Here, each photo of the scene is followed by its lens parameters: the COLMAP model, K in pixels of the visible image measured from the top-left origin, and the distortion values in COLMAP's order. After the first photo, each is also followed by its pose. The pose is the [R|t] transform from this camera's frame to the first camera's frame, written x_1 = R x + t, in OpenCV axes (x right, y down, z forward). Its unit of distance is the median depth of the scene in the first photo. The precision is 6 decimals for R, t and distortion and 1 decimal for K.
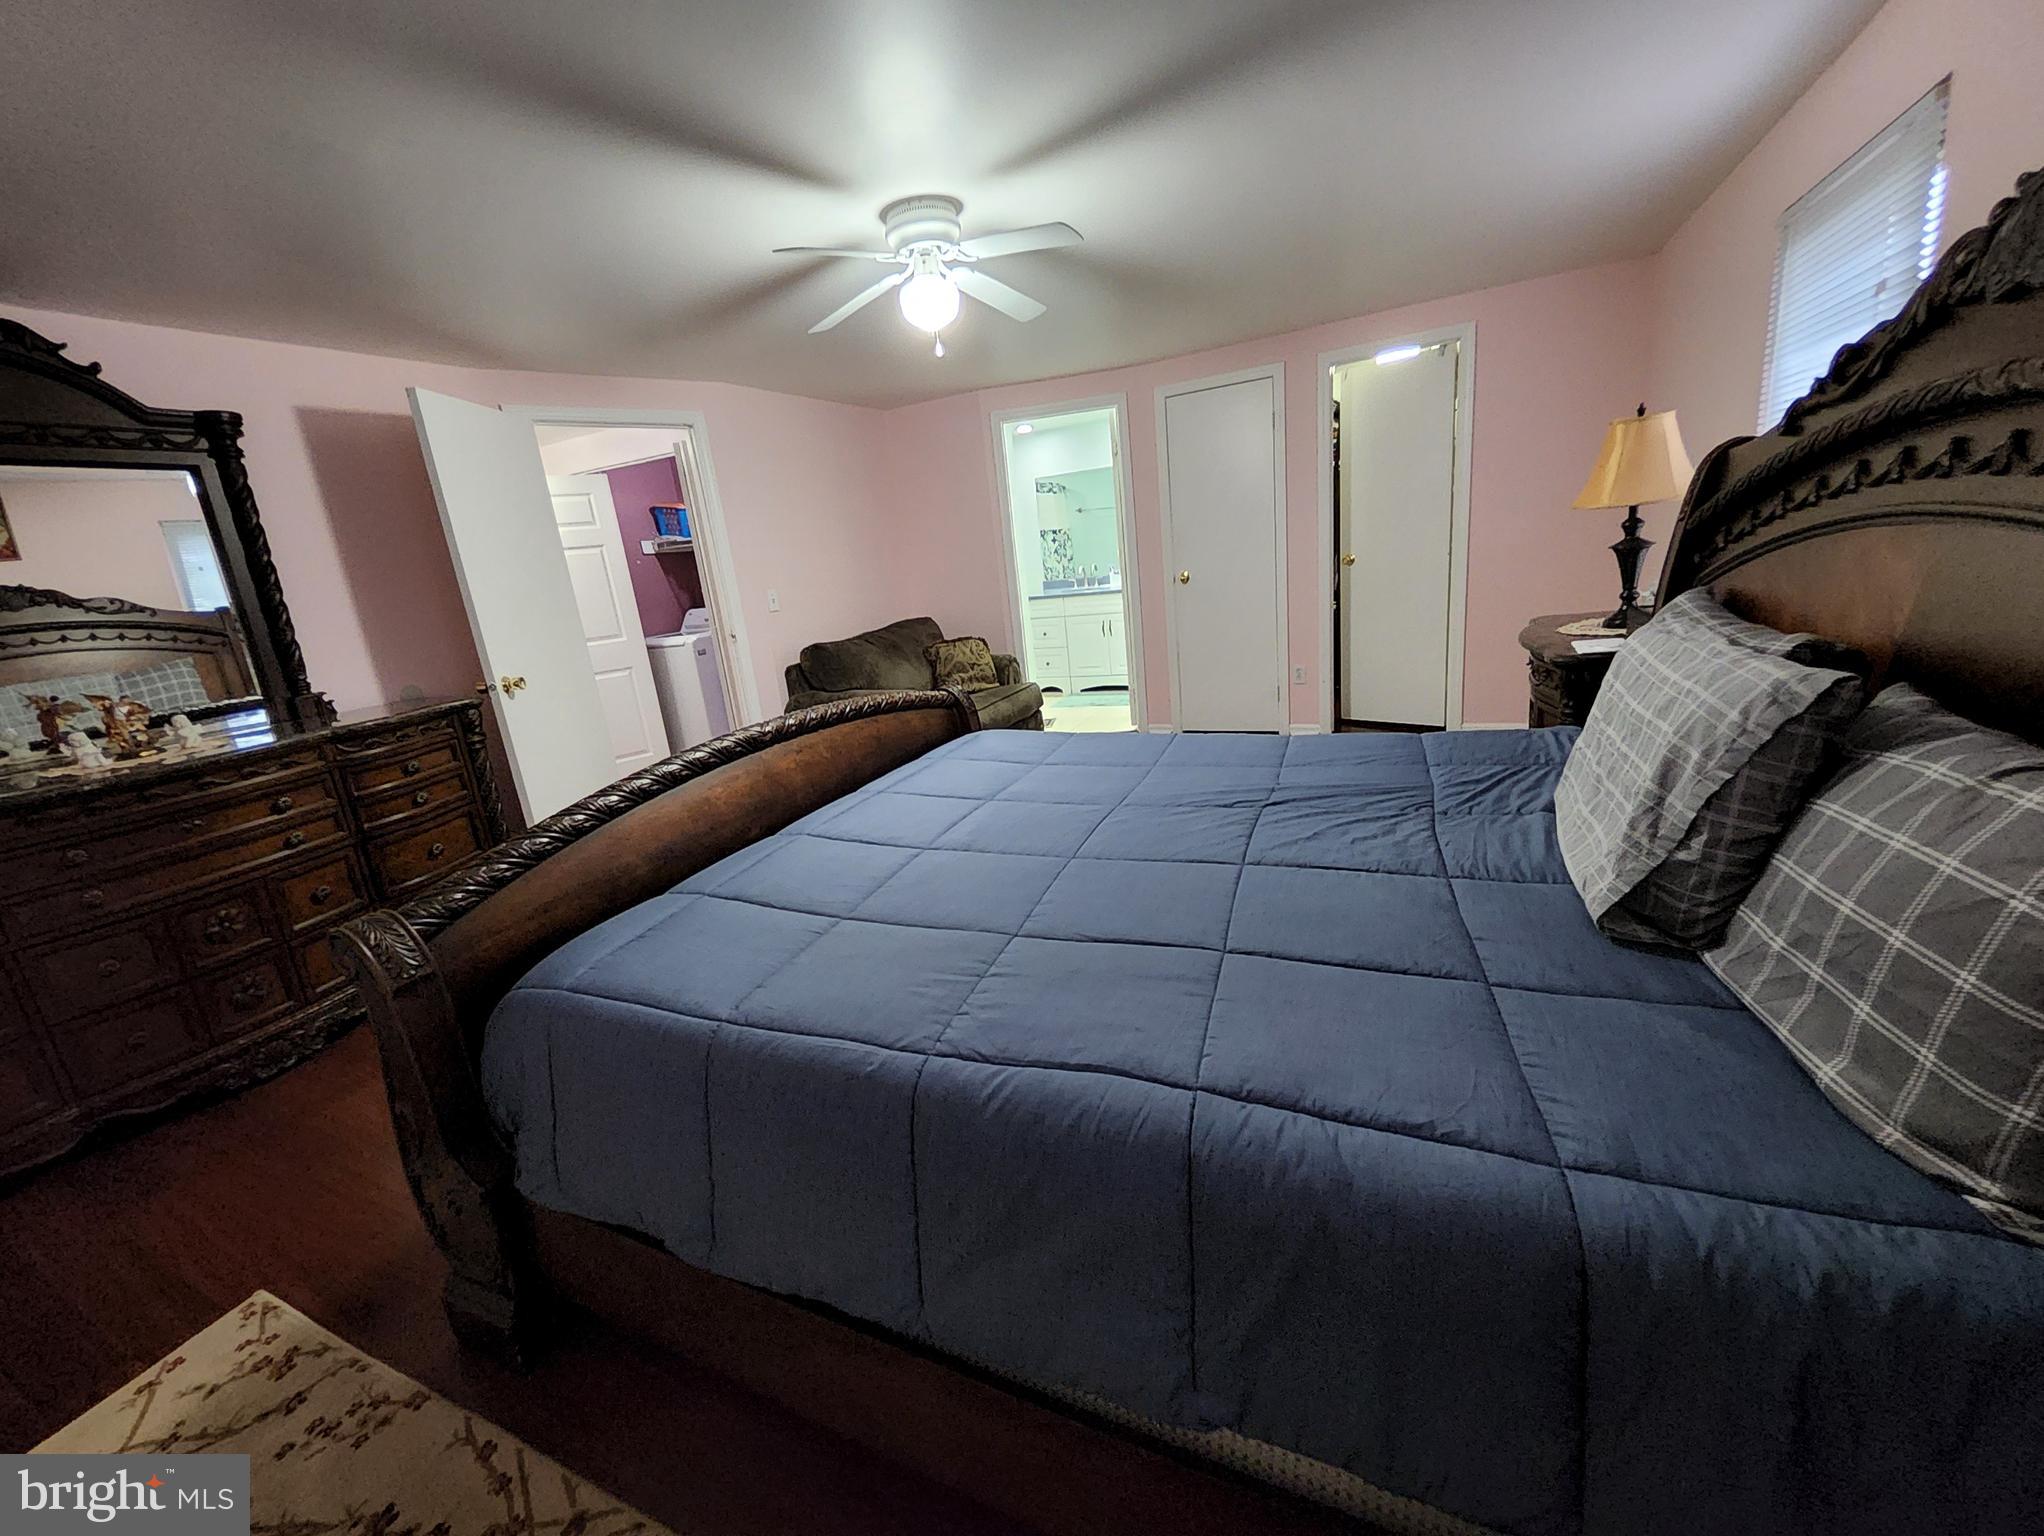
lens RADIAL K [[795.9, 0, 1033.1], [0, 795.9, 769.2], [0, 0, 1]] dist [0.006952, -0.006262]
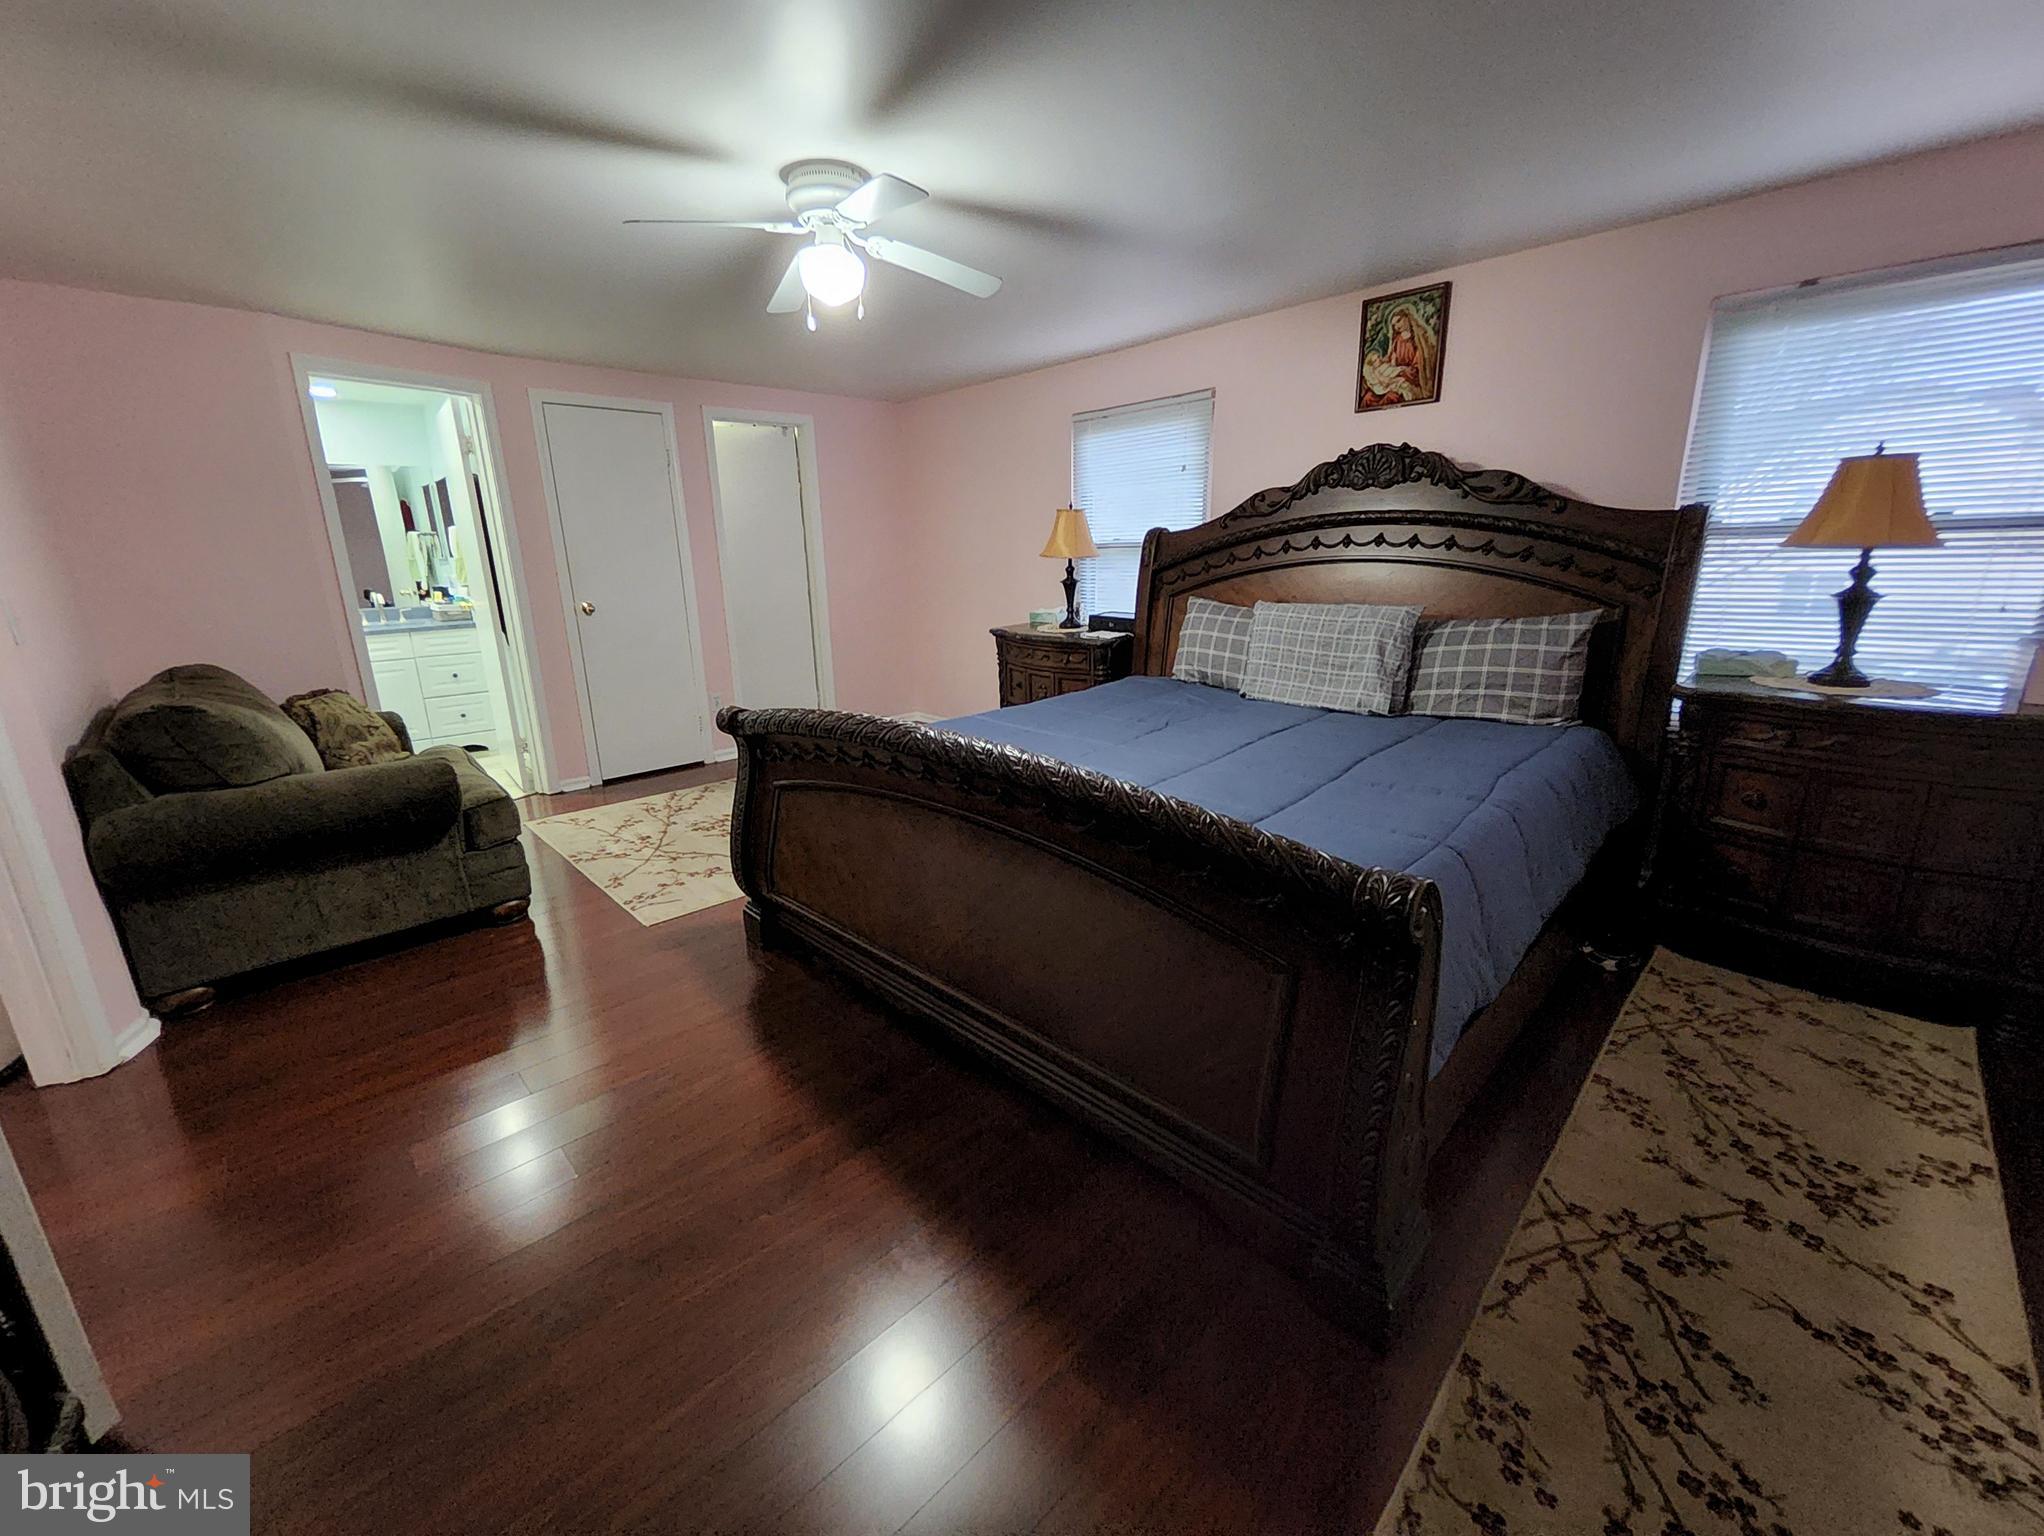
lens RADIAL K [[795.9, 0, 984.2], [0, 795.9, 756.7], [0, 0, 1]] dist [0.006952, -0.006262]
pose [[0.377338, -0.145815, 0.914524, -1.764423], [0.237478, 0.969741, 0.056634, -0.096098], [-0.895109, 0.195809, 0.400548, 1.003673]]
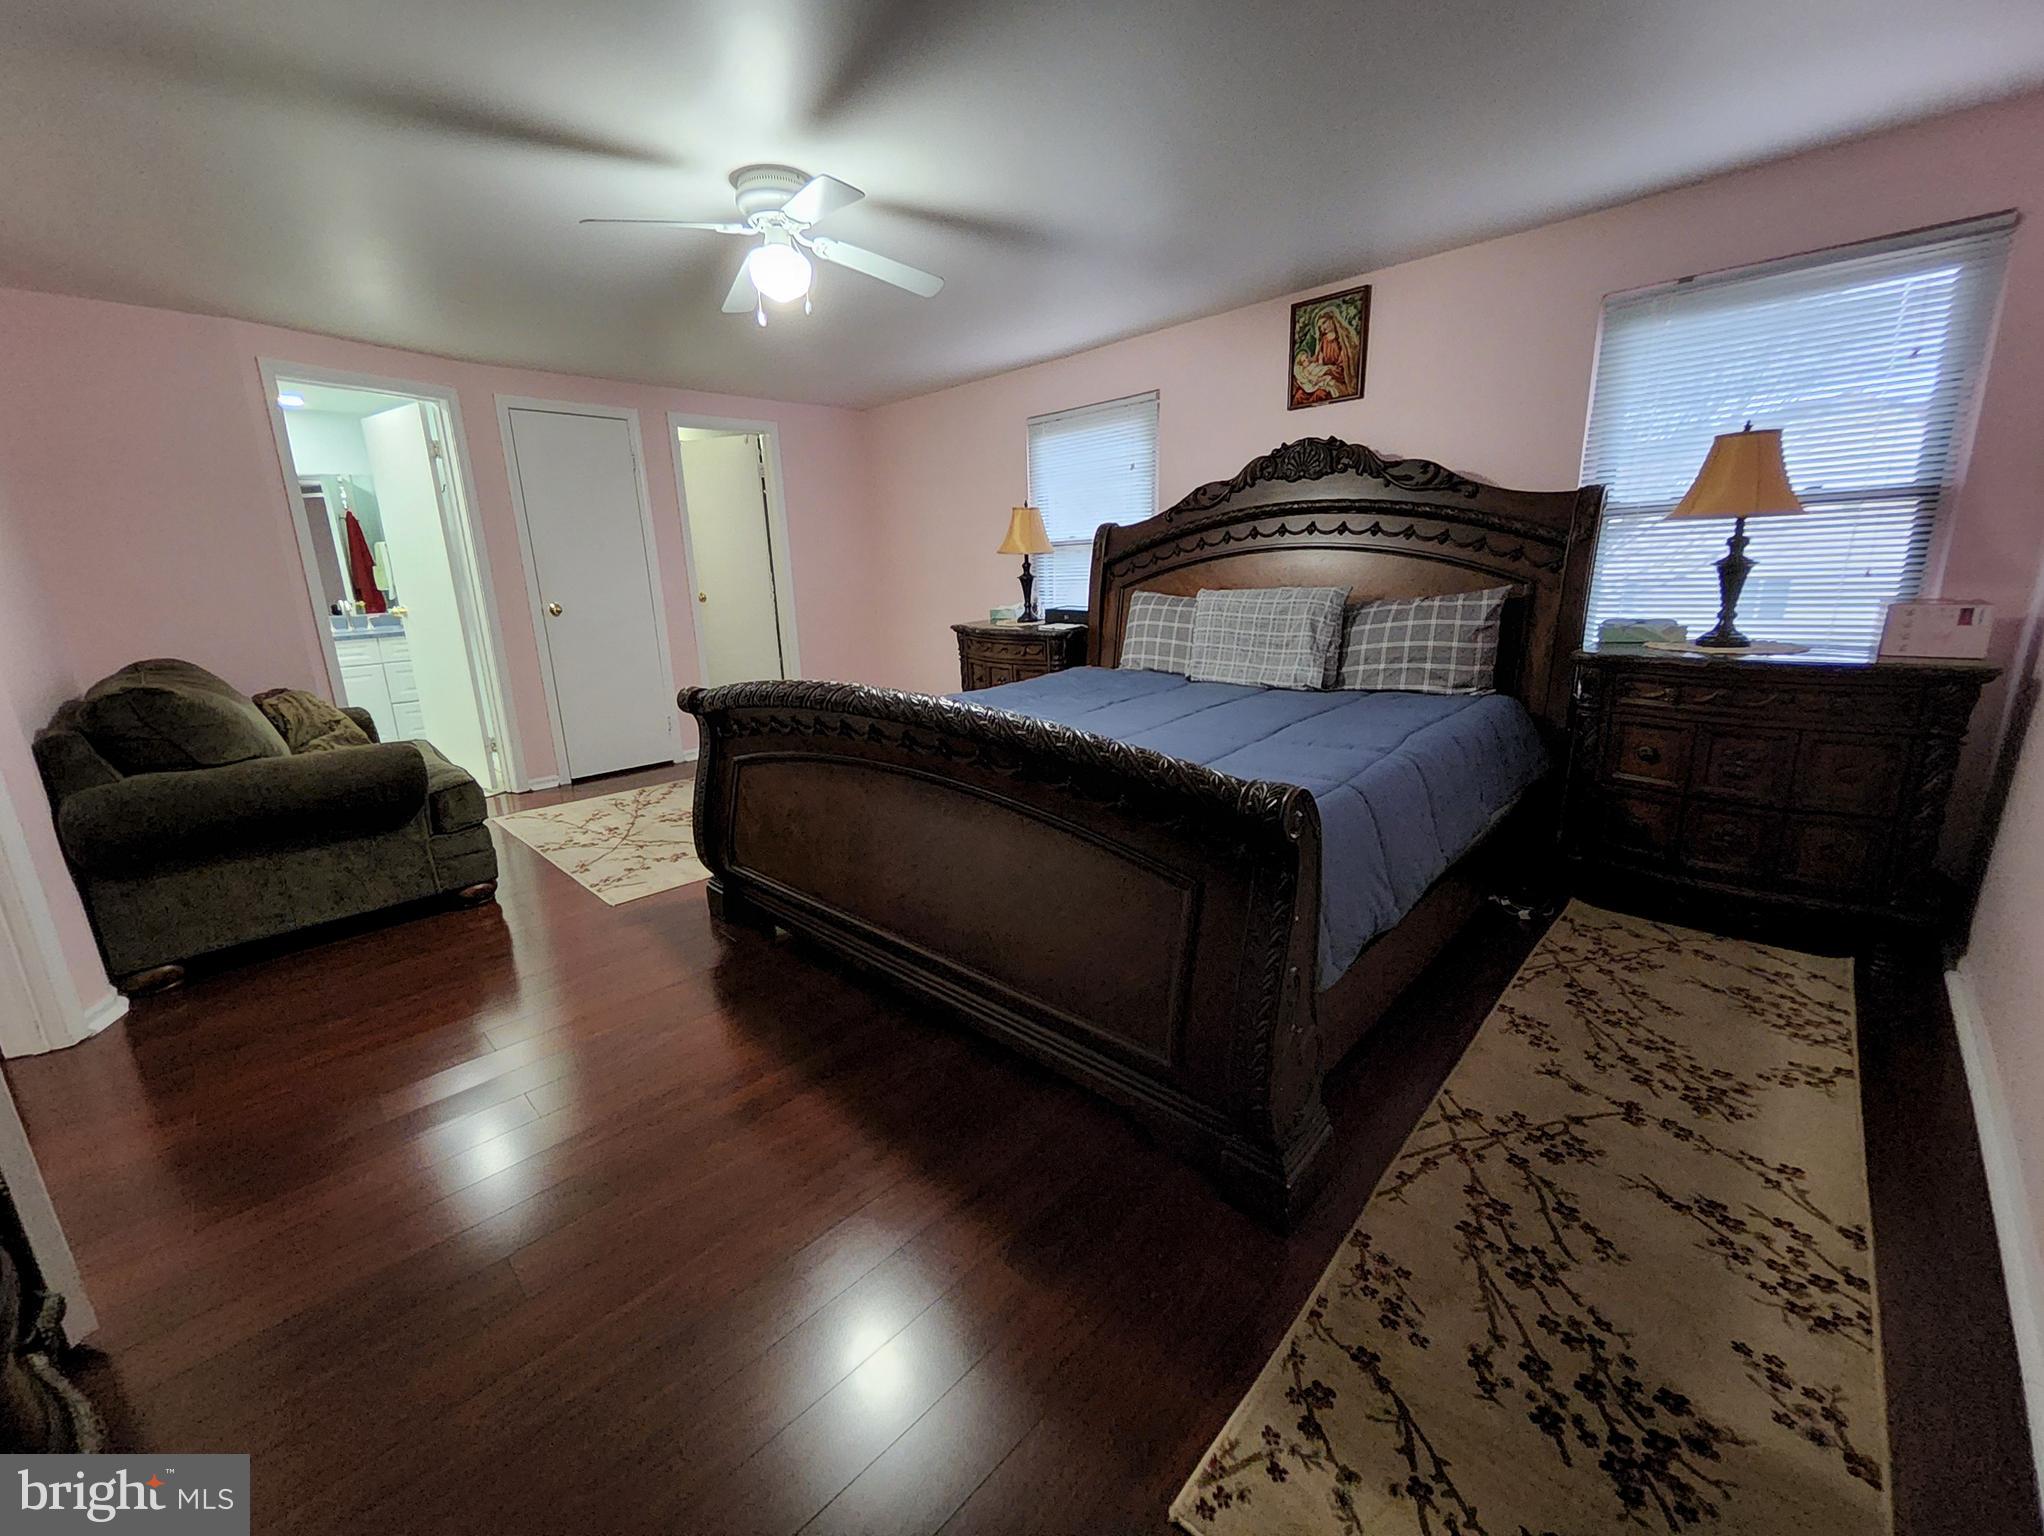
lens RADIAL K [[795.9, 0, 983.8], [0, 795.9, 757.7], [0, 0, 1]] dist [0.006952, -0.006262]
pose [[0.352619, -0.132743, 0.926304, -1.837660], [0.252169, 0.966748, 0.042545, 0.023612], [-0.901150, 0.218583, 0.374368, 0.924322]]
